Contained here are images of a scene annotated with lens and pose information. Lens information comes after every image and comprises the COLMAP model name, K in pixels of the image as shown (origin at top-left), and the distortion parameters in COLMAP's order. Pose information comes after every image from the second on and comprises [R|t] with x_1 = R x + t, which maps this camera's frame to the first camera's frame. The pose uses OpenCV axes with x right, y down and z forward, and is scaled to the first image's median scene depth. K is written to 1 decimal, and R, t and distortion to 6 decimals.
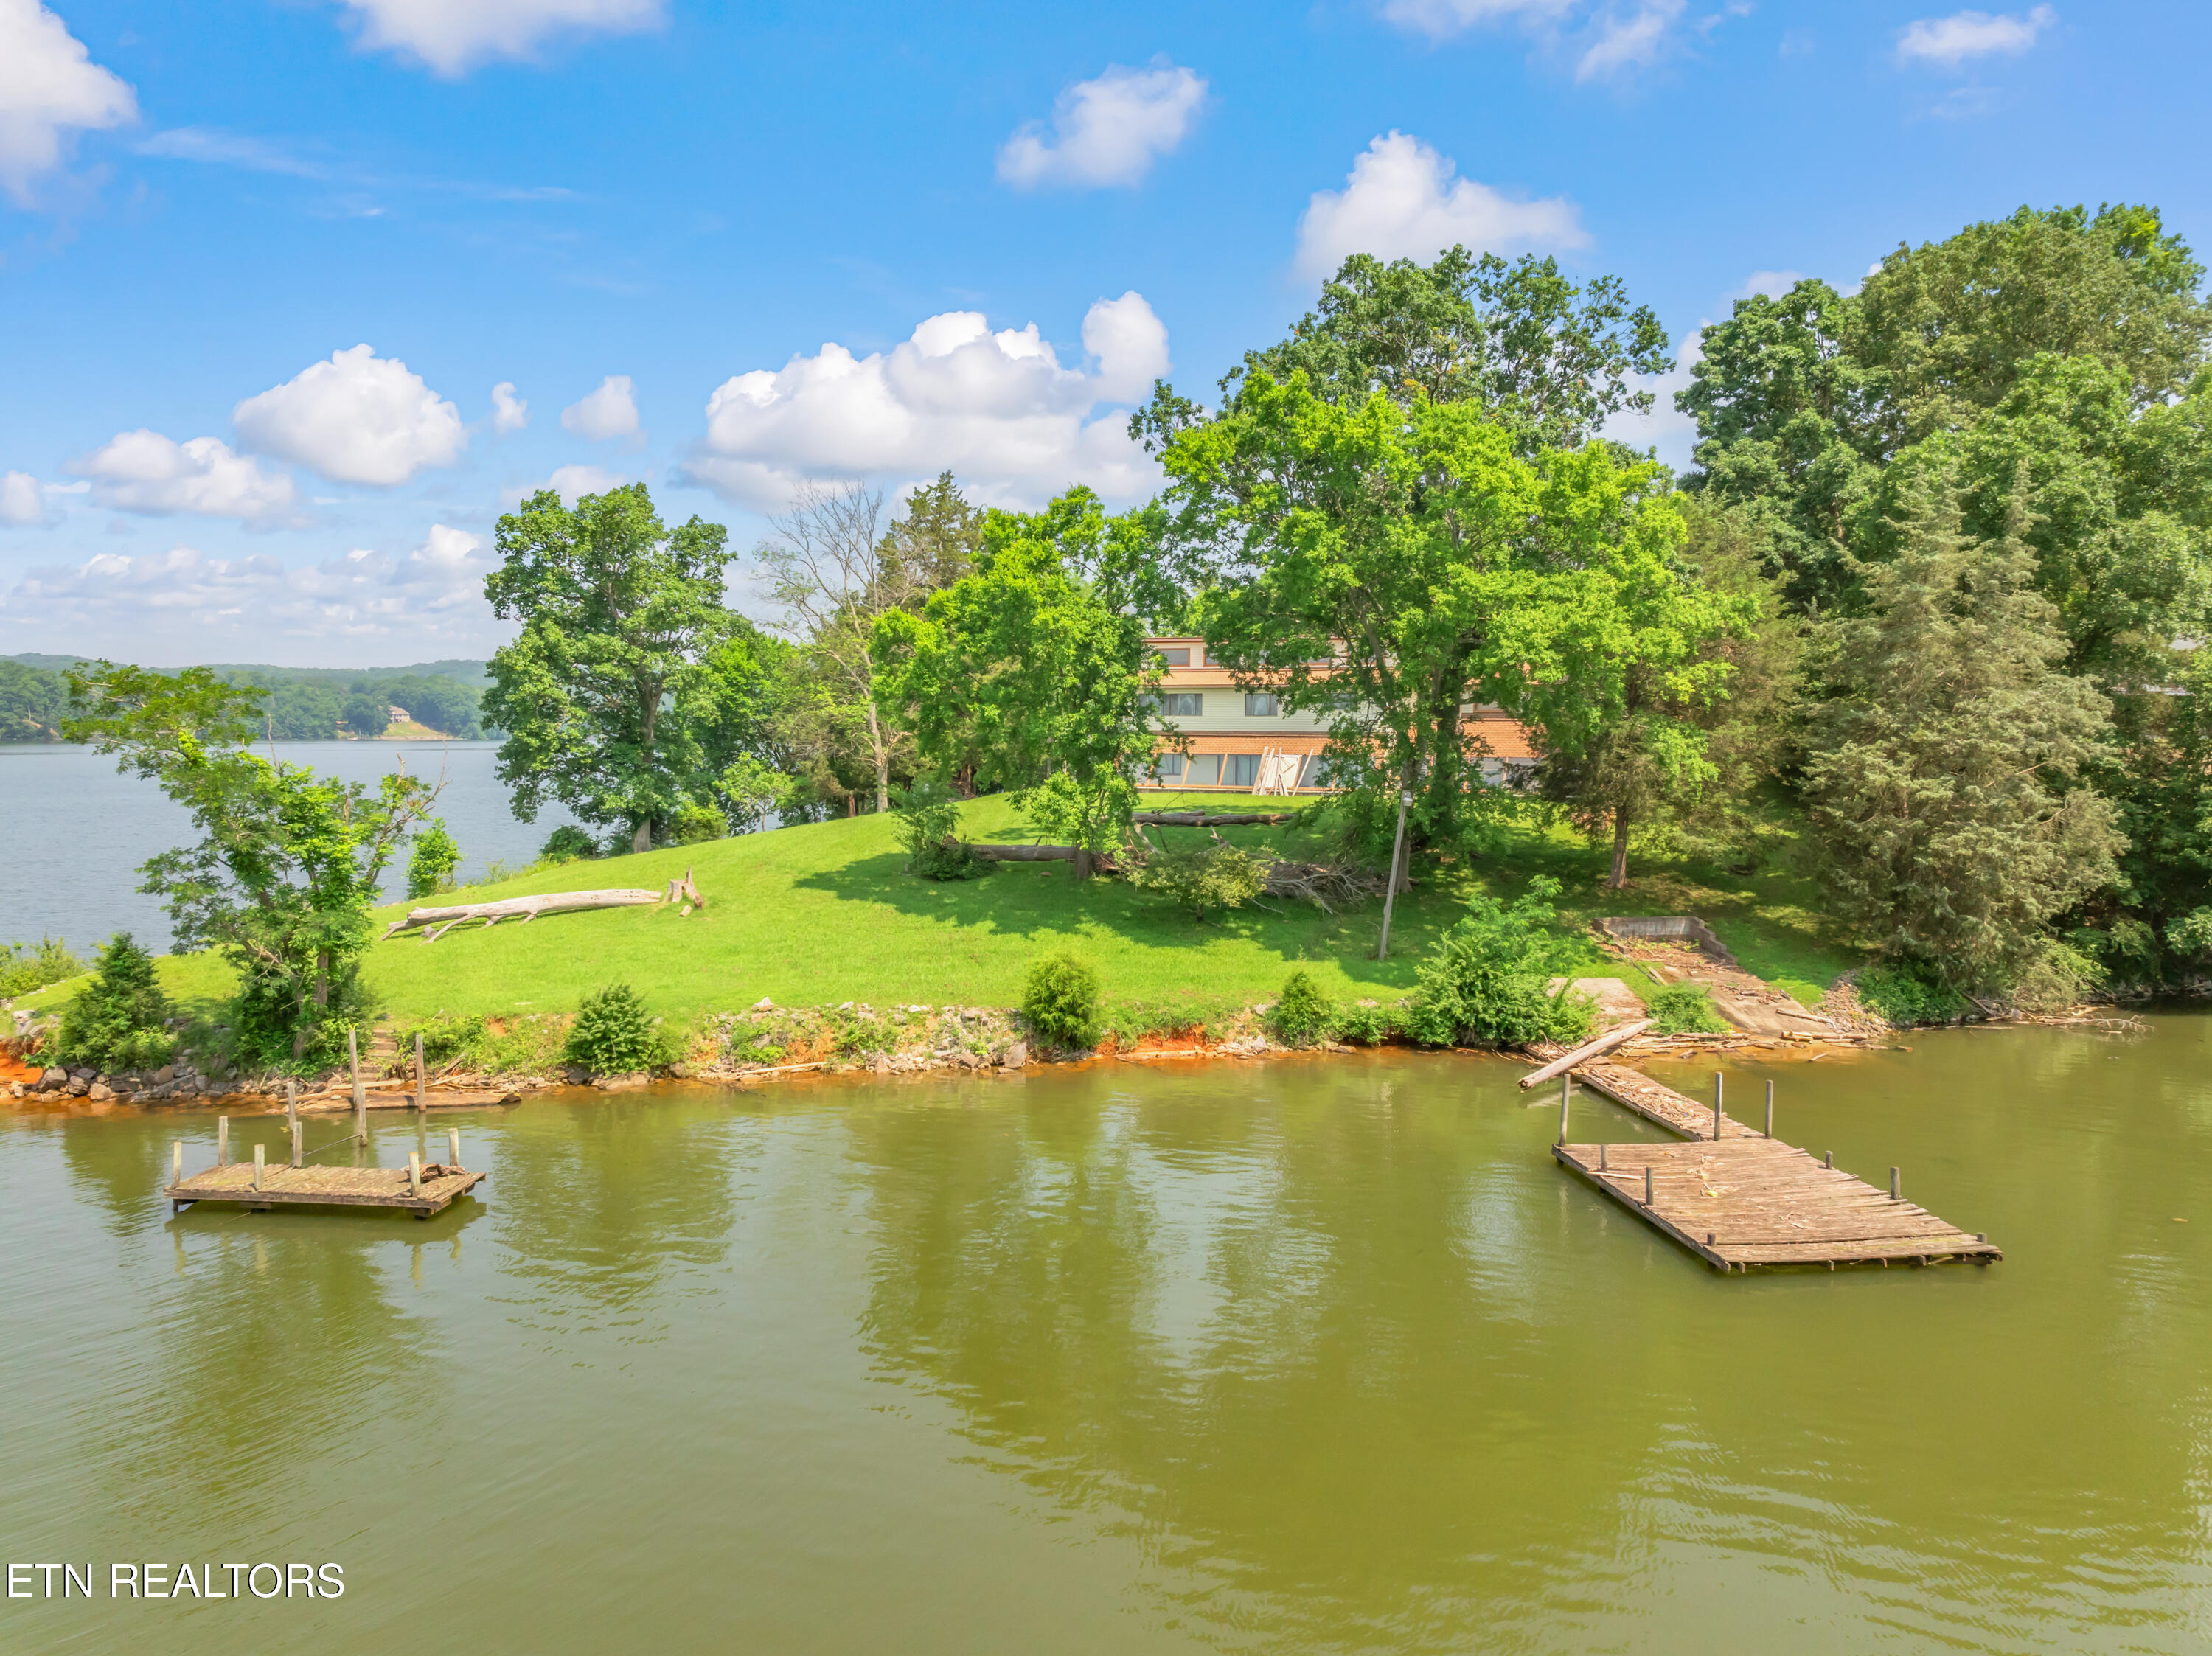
lens RADIAL K [[1594.6, 0, 1103.0], [0, 1594.6, 822.5], [0, 0, 1]] dist [-0.038603, 0.001021]
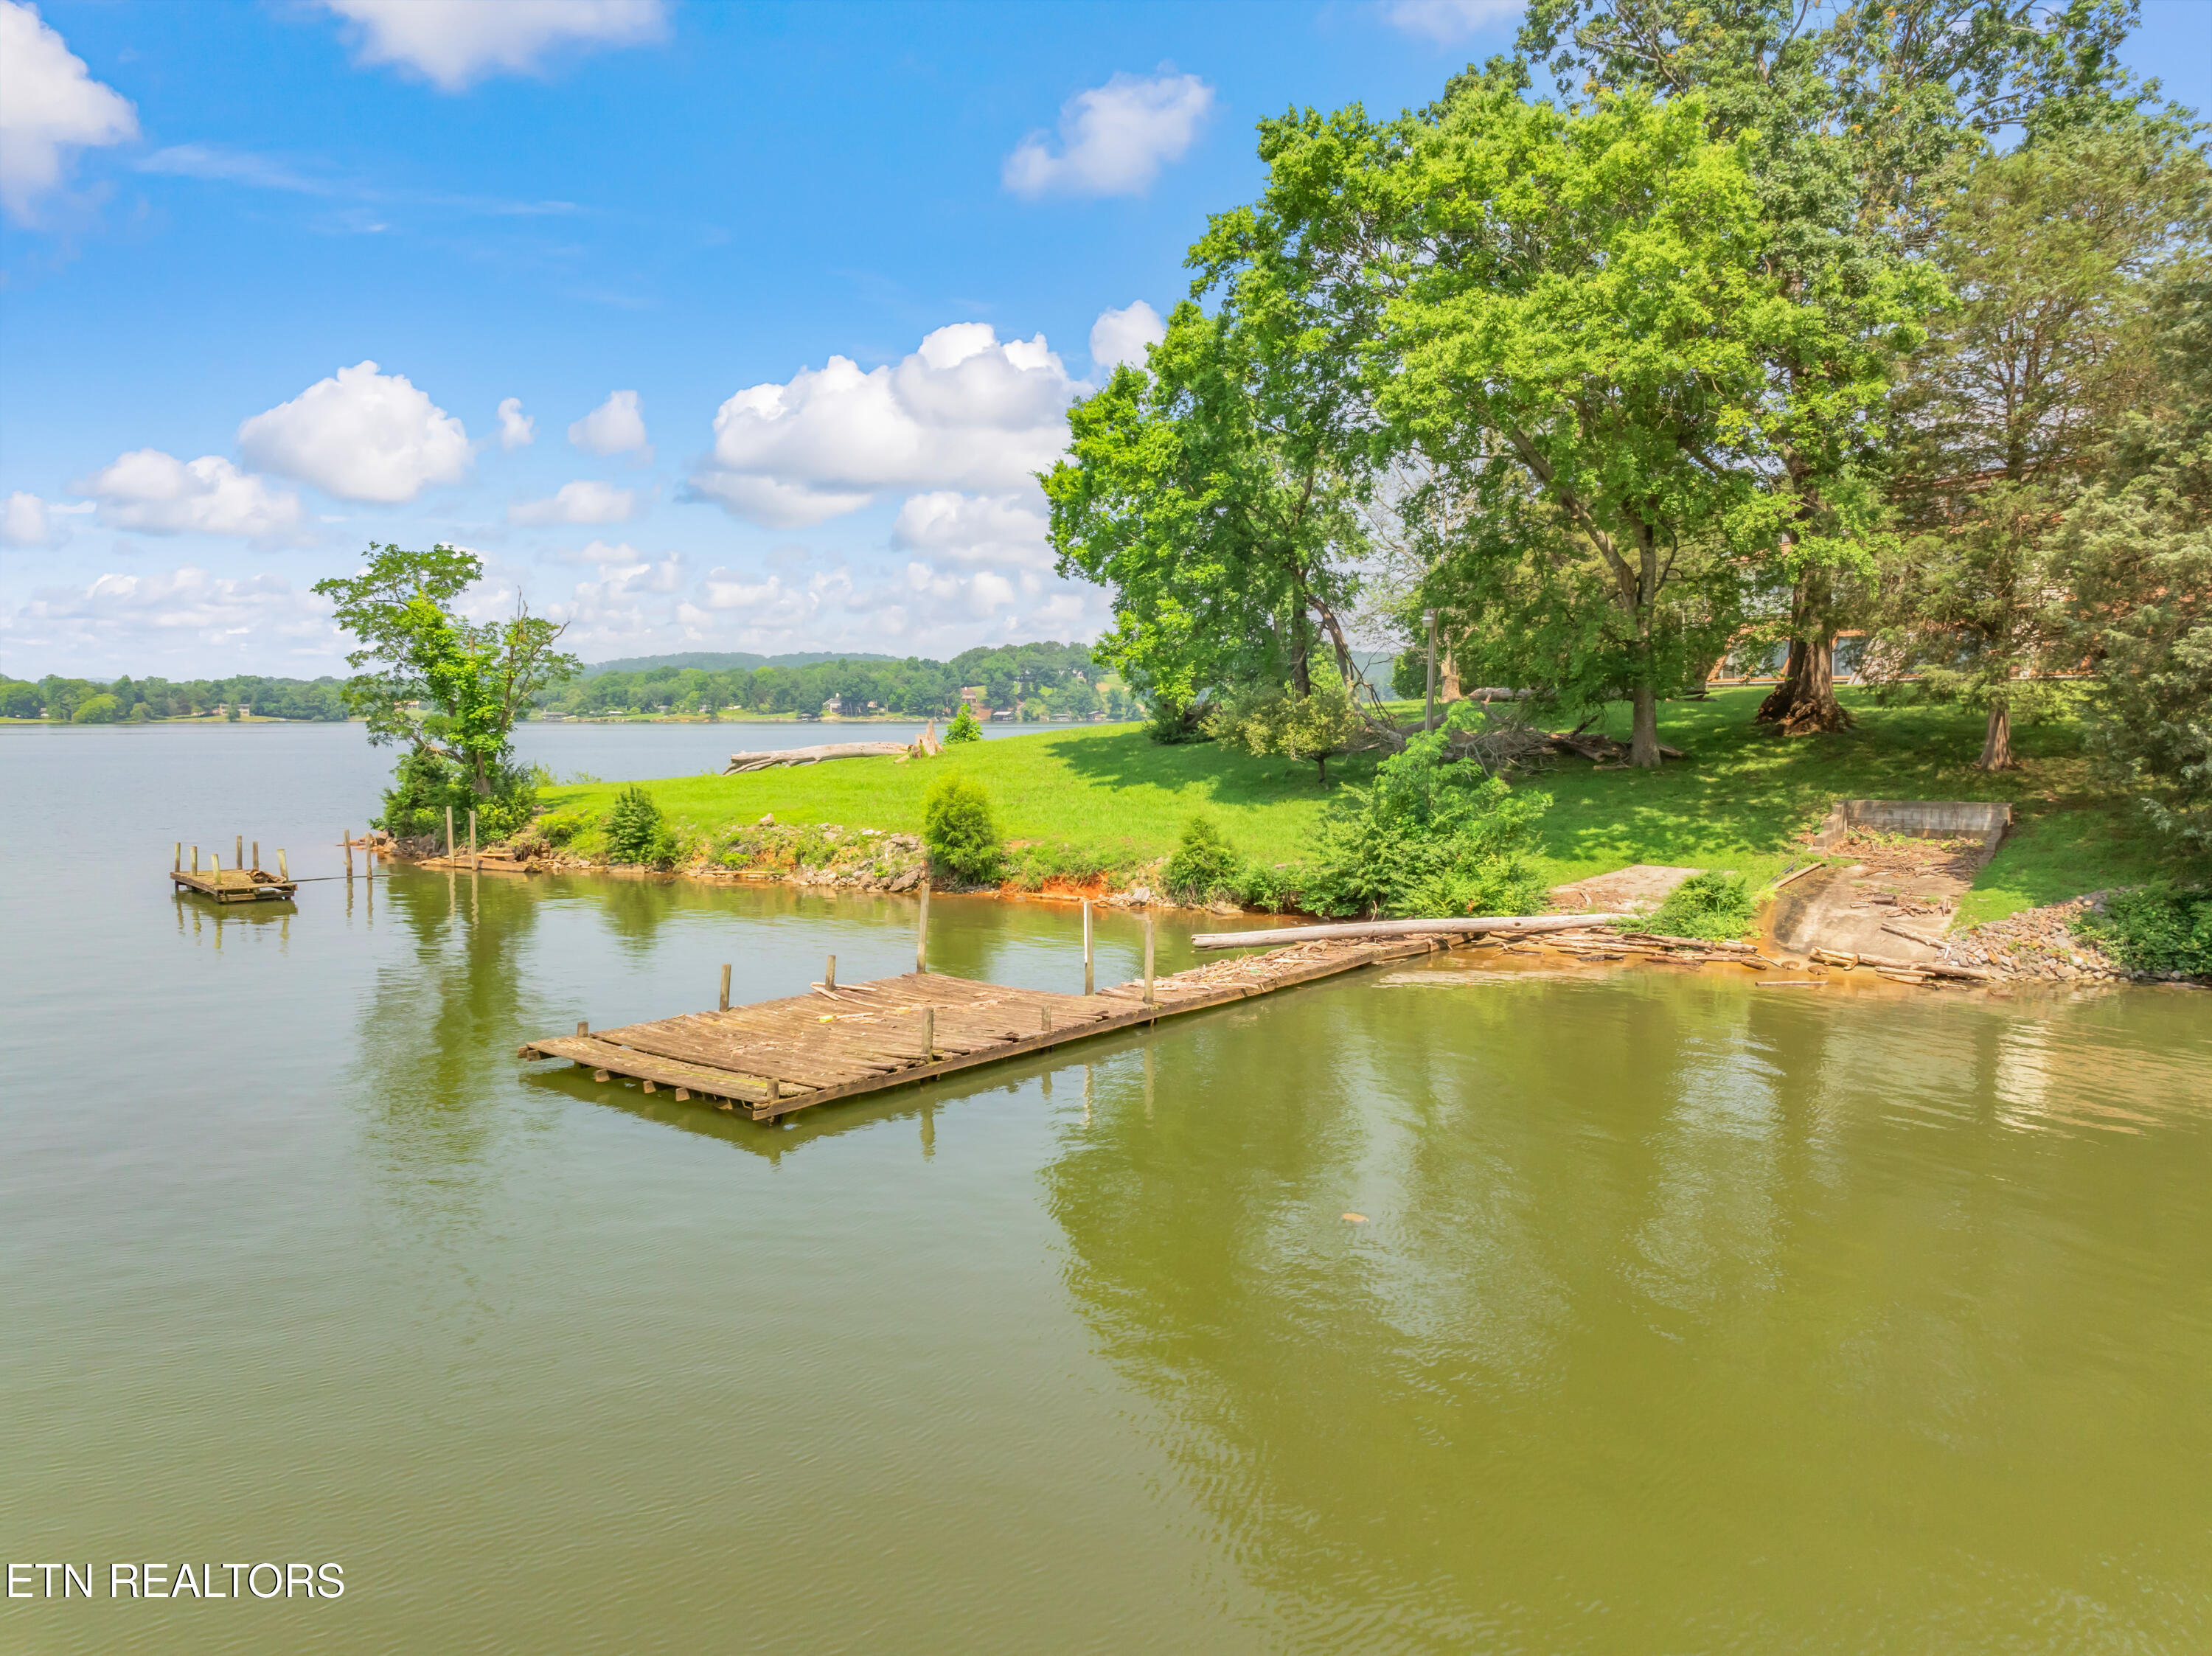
lens RADIAL K [[1574.4, 0, 1100.7], [0, 1574.4, 831.5], [0, 0, 1]] dist [-0.051829, 0.024611]
pose [[0.706700, 0.043175, -0.706194, 0.626325], [-0.032169, 0.999065, 0.028888, 0.072661], [0.706781, 0.002302, 0.707429, 0.341847]]
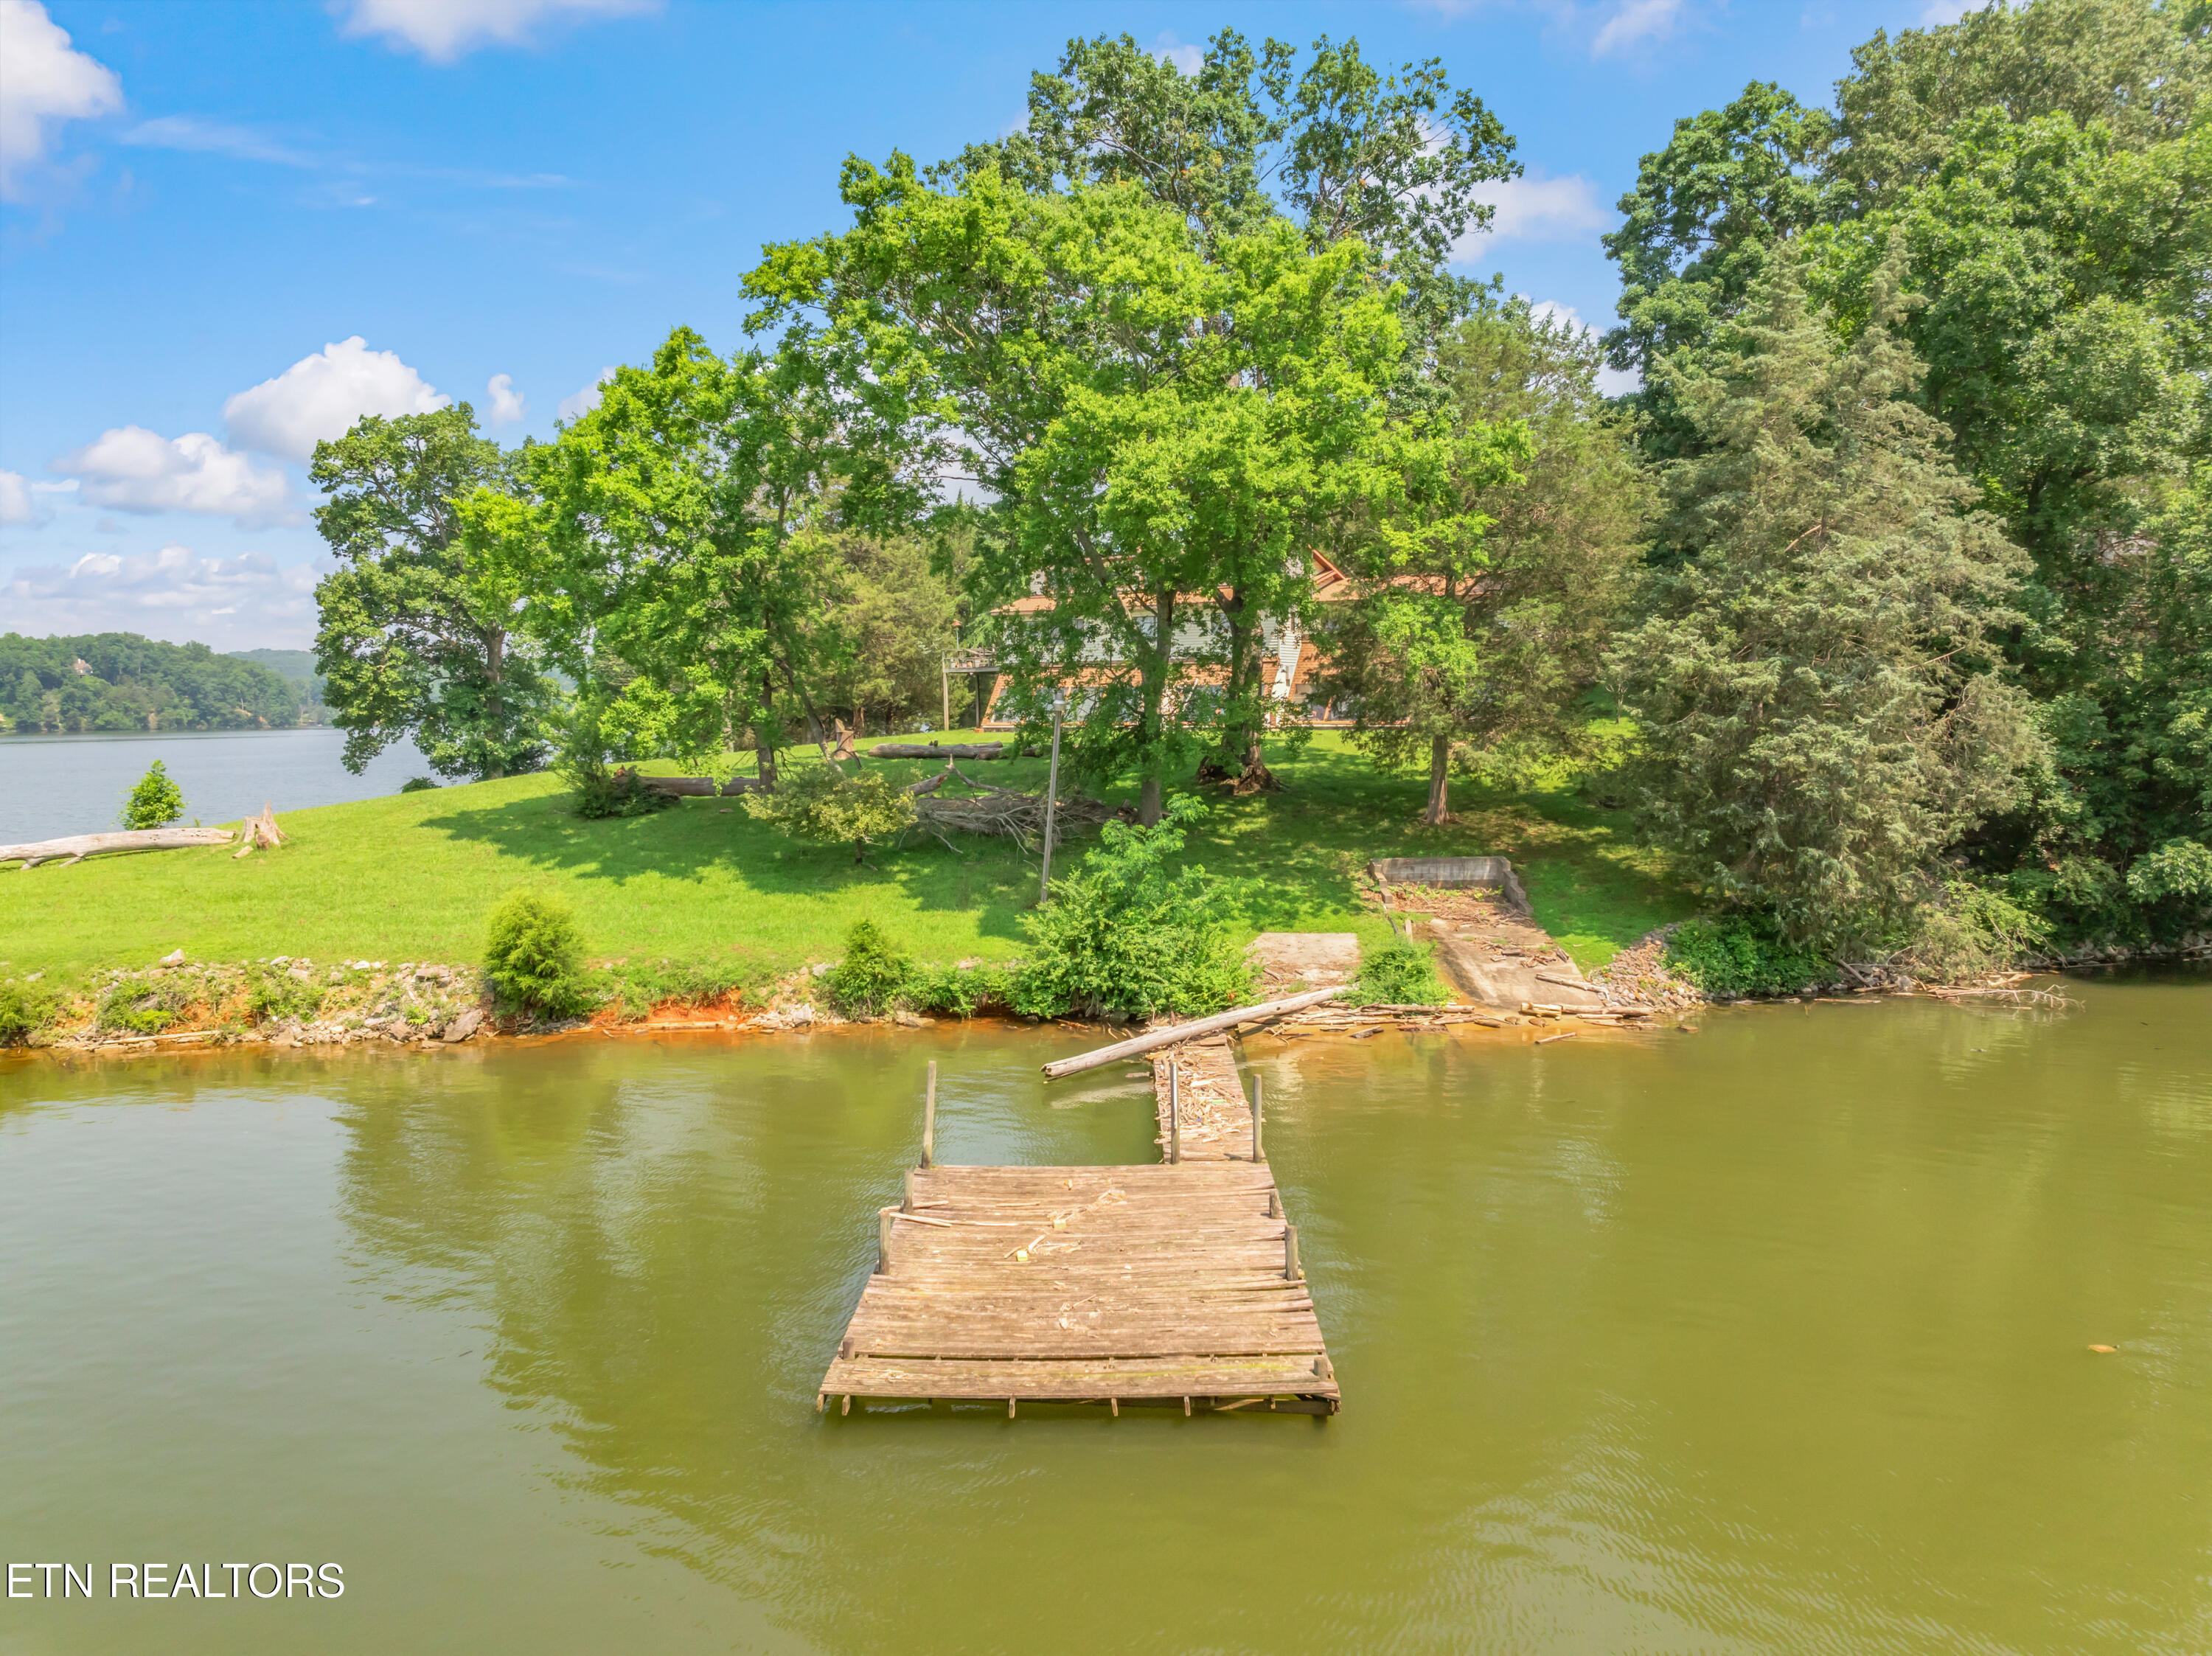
lens RADIAL K [[1574.4, 0, 1100.7], [0, 1574.4, 831.5], [0, 0, 1]] dist [-0.051829, 0.024611]
pose [[0.993202, -0.006821, -0.116203, 0.300729], [0.009275, 0.999745, 0.020590, 0.033014], [0.116033, -0.021528, 0.993012, 0.238664]]
